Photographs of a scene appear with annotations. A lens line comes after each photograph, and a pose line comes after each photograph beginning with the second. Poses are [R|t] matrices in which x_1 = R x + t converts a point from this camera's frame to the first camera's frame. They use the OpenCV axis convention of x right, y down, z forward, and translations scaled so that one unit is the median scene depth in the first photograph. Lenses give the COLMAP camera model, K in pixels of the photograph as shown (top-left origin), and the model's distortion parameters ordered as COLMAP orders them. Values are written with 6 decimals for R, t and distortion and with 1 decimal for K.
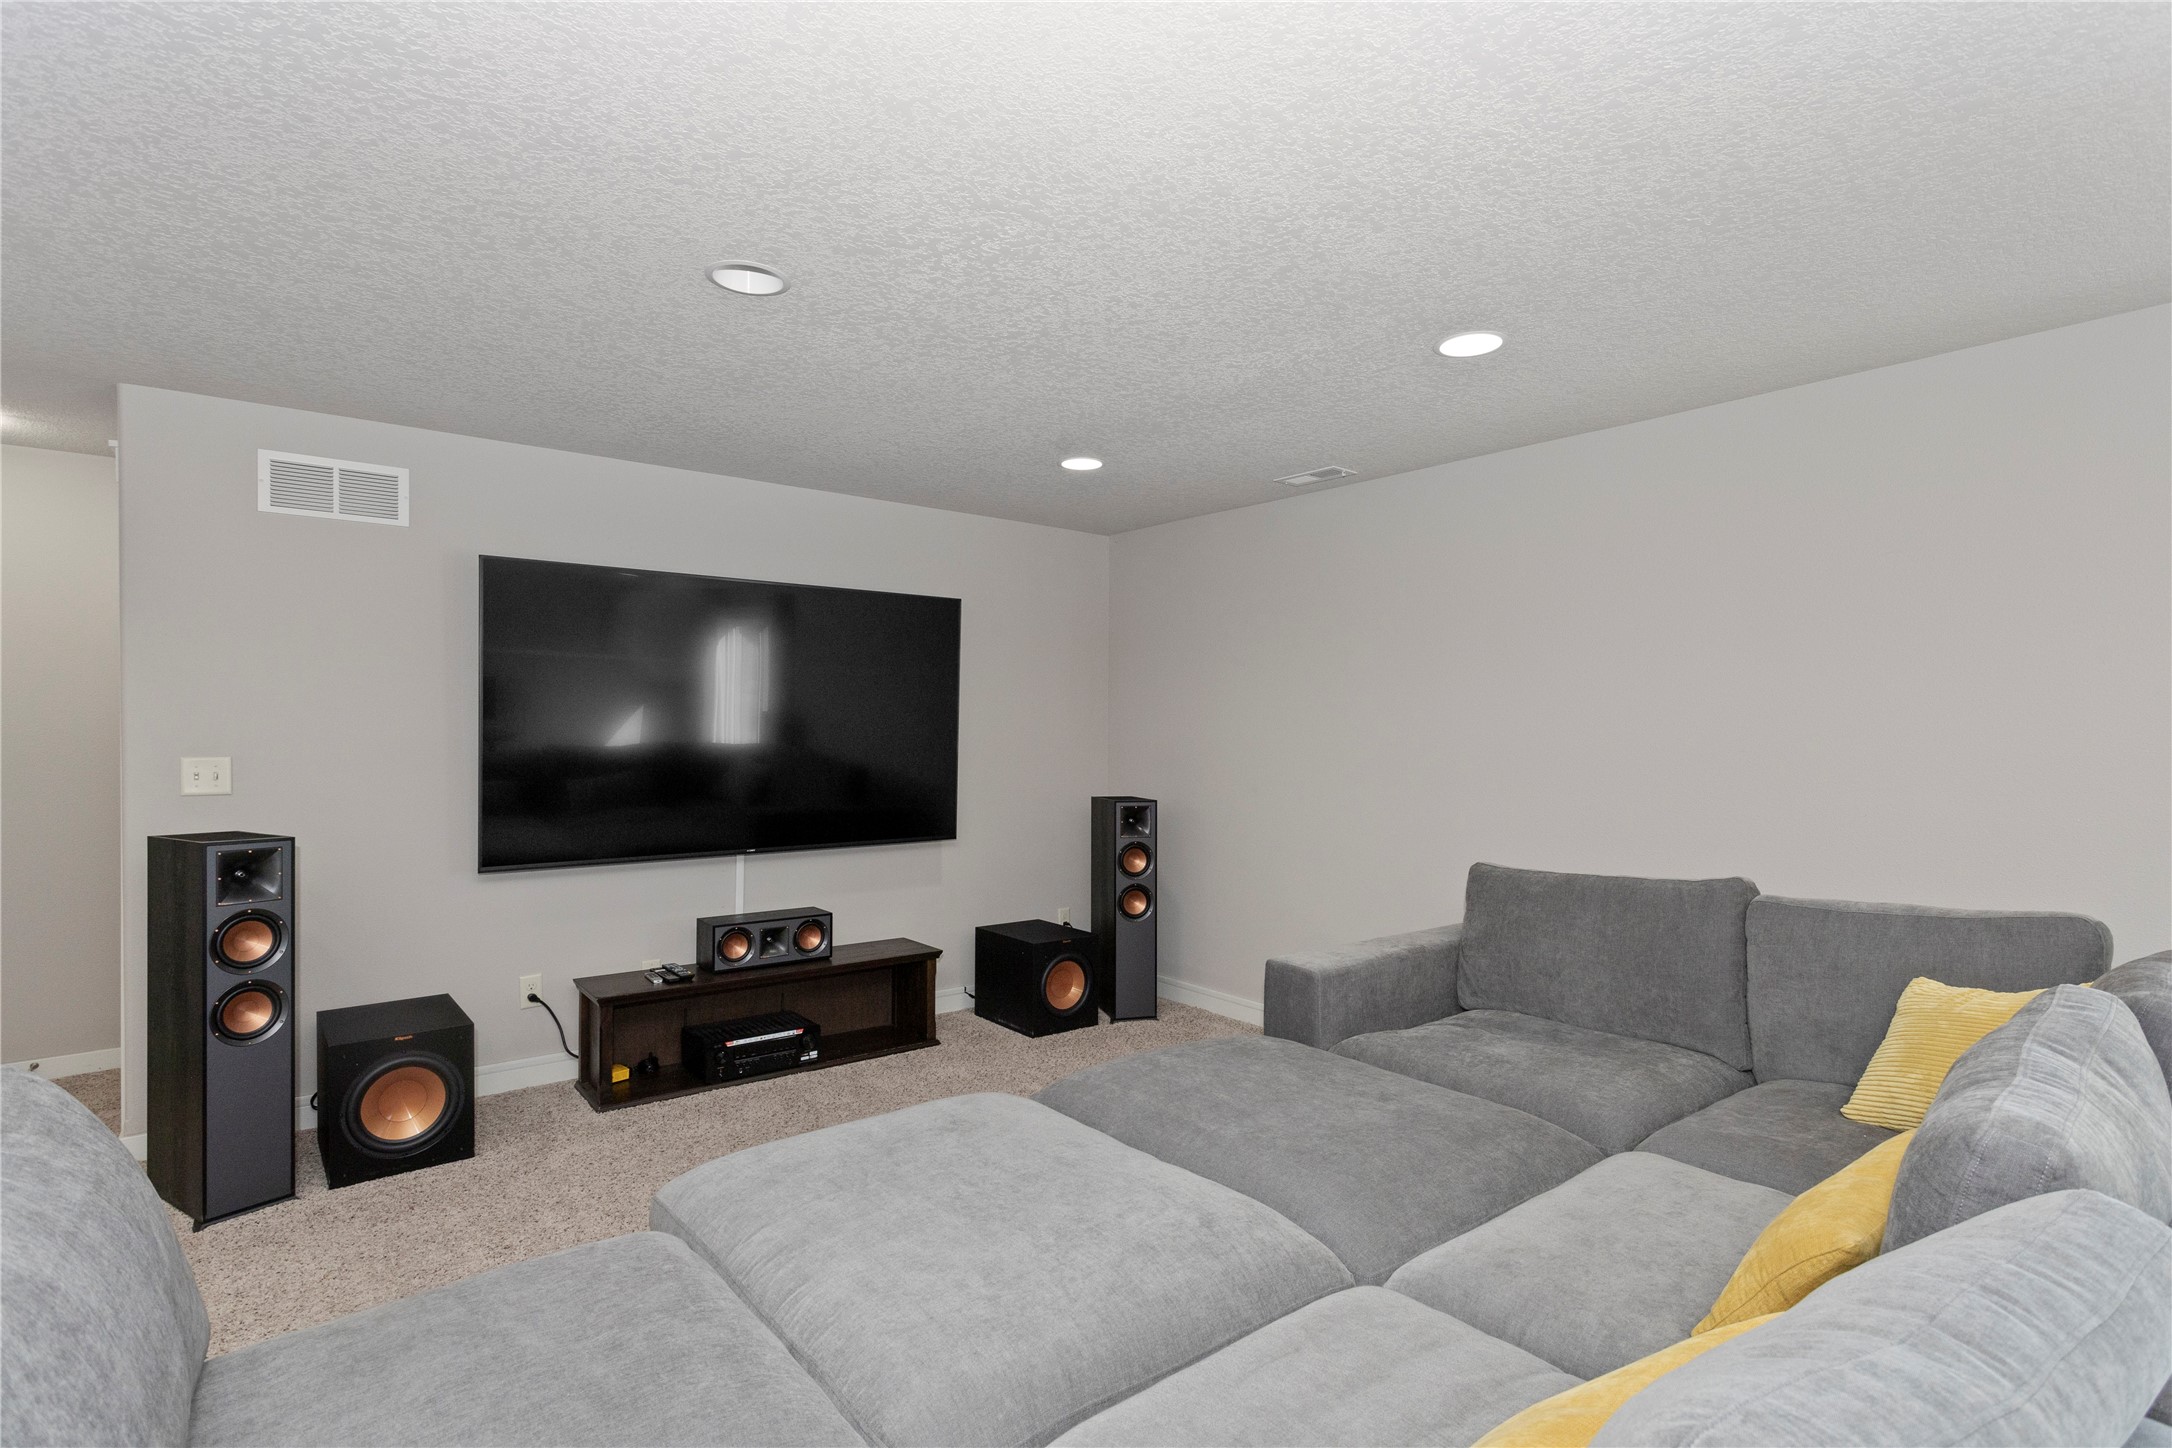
lens RADIAL K [[1049.5, 0, 1097.2], [0, 1049.5, 730.0], [0, 0, 1]] dist [0.003438, 0.000013]
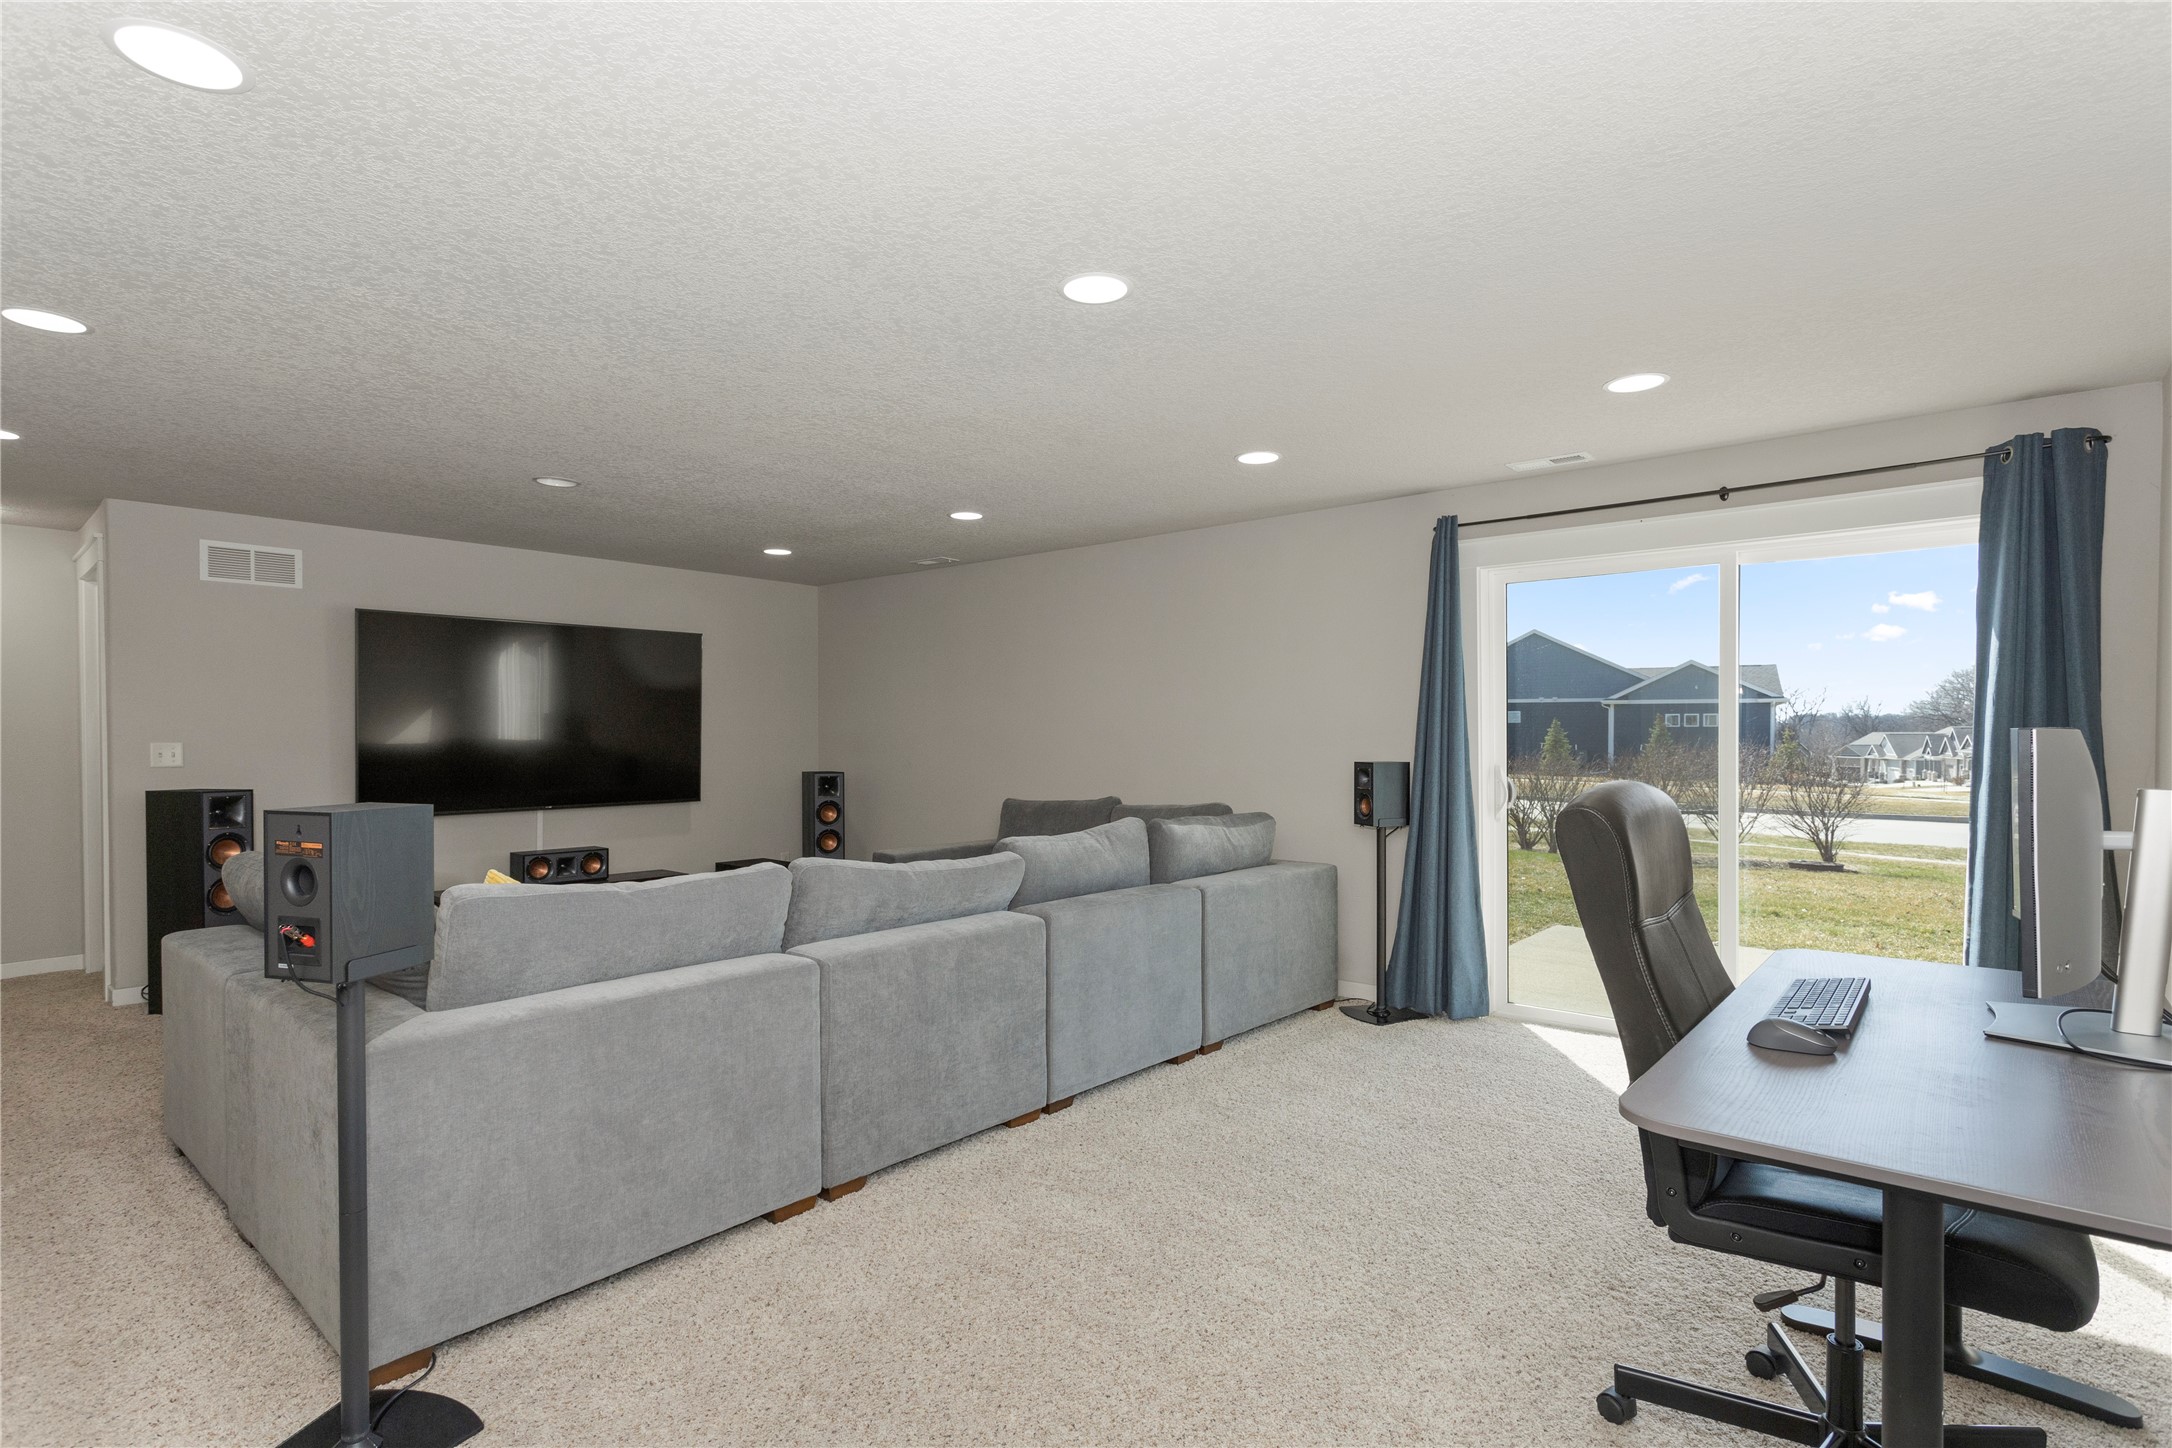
lens RADIAL K [[1049.5, 0, 1096.8], [0, 1049.5, 744.2], [0, 0, 1]] dist [0.003438, 0.000013]
pose [[0.981189, -0.008256, 0.192871, 0.142655], [0.006314, 0.999923, 0.010681, 0.016483], [-0.192944, -0.009262, 0.981166, -0.599407]]
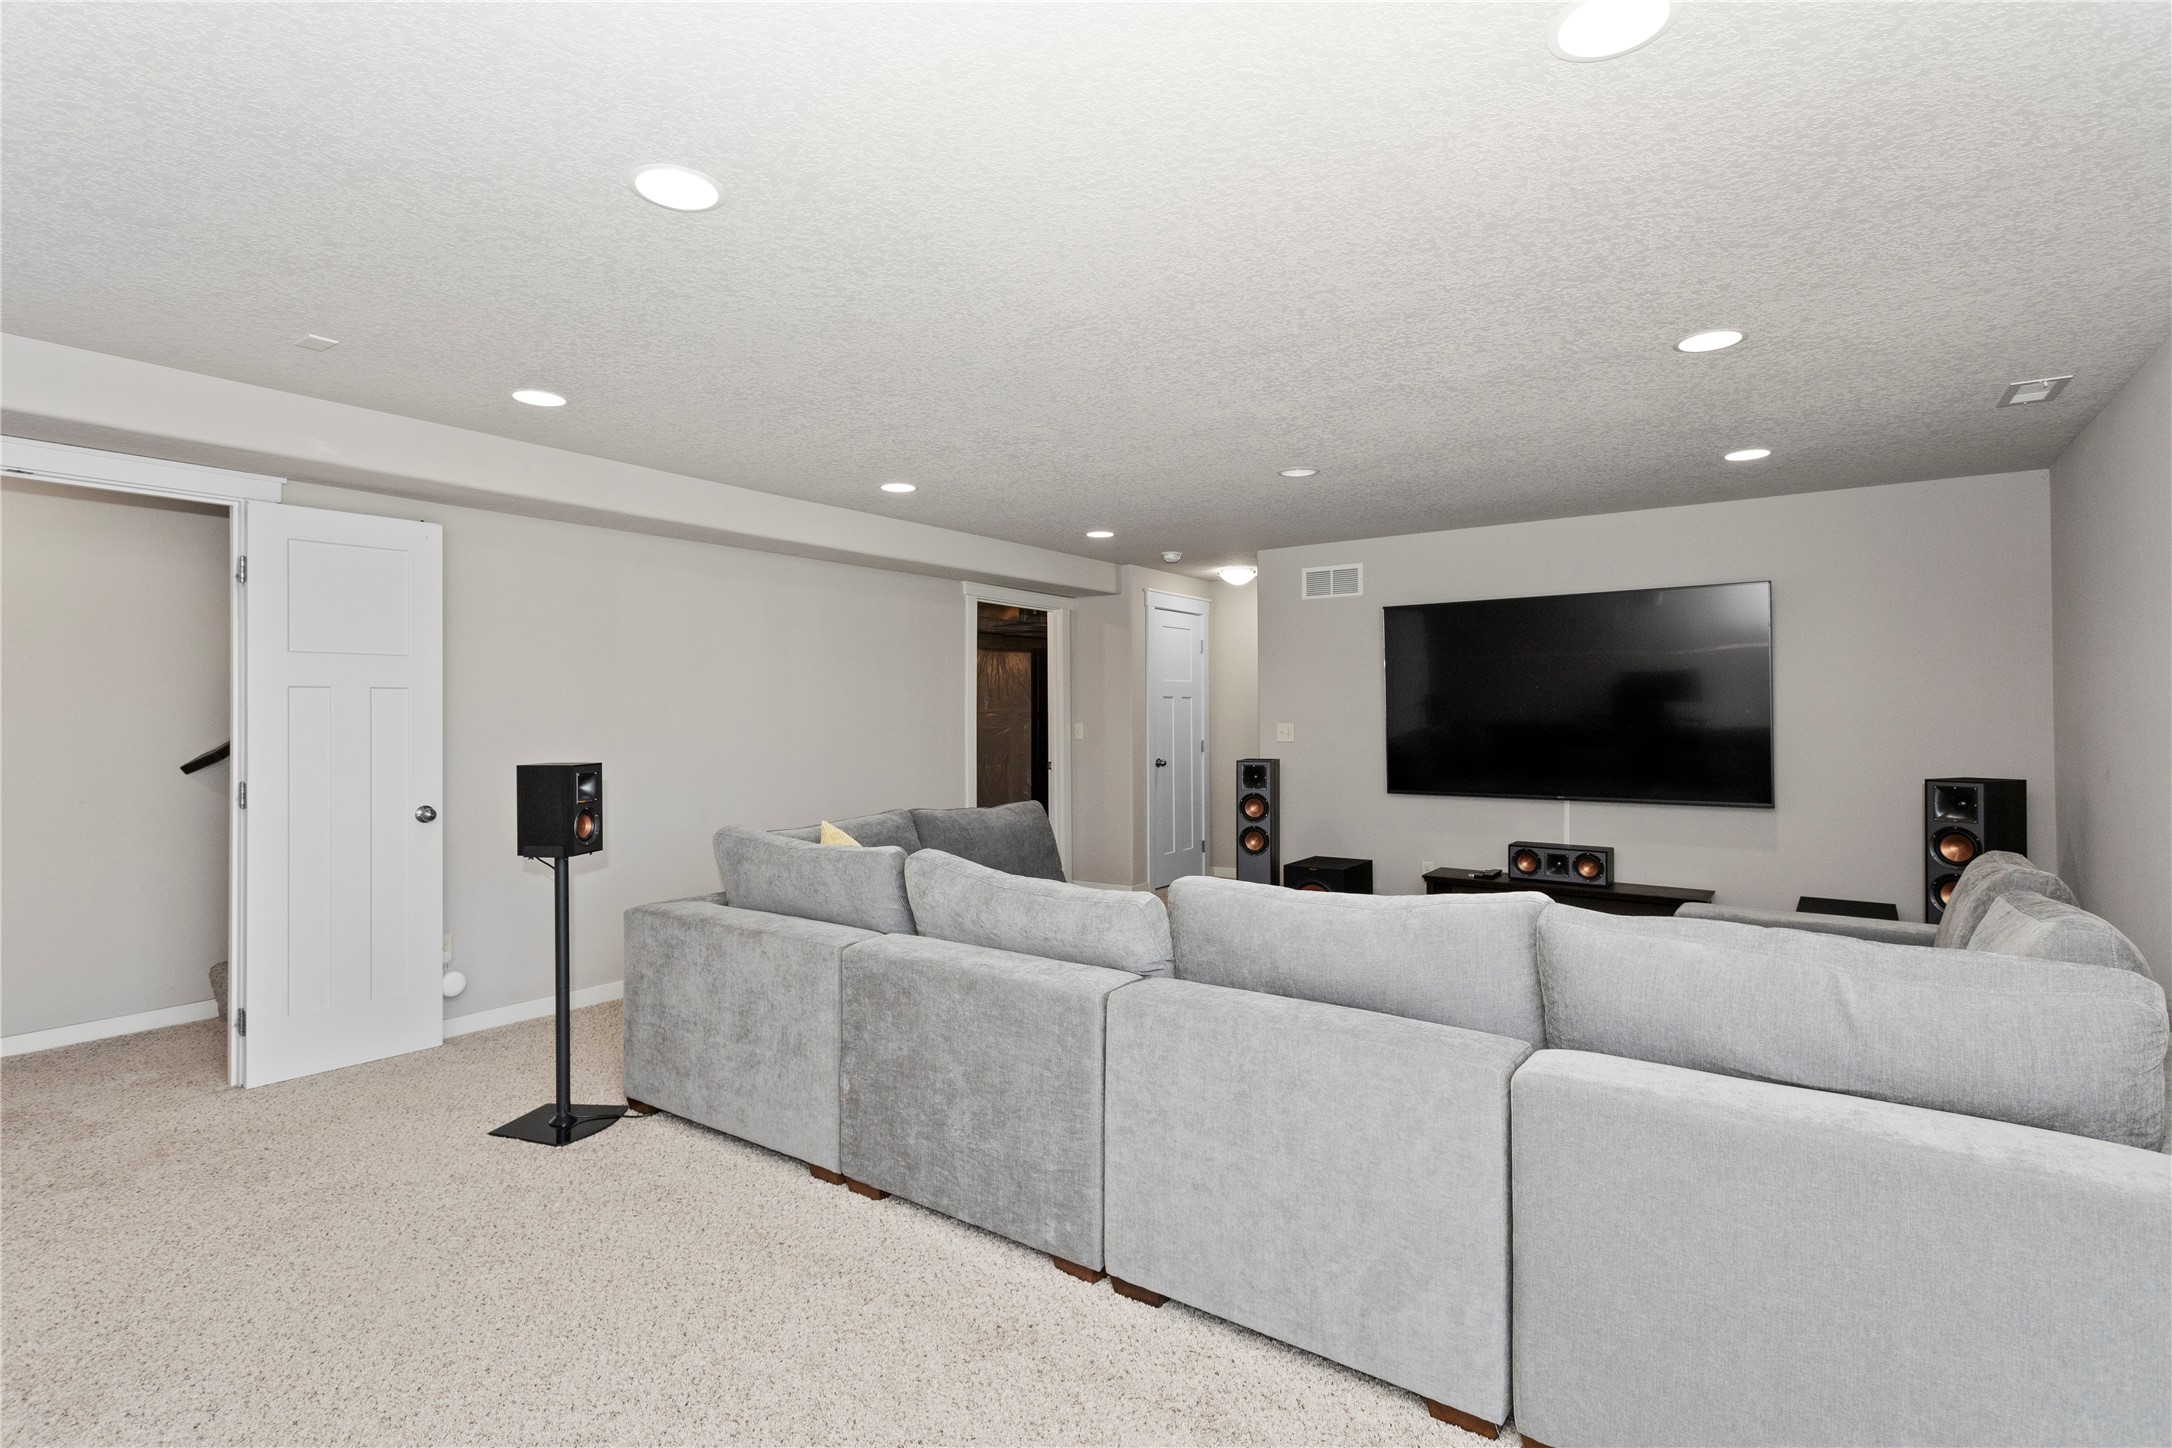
lens RADIAL K [[1049.5, 0, 1098.1], [0, 1049.5, 710.6], [0, 0, 1]] dist [0.003438, 0.000013]
pose [[0.289683, -0.011800, -0.957050, 0.792863], [0.002277, 0.999930, -0.011640, 0.018339], [0.957120, 0.001193, 0.289689, 0.050235]]
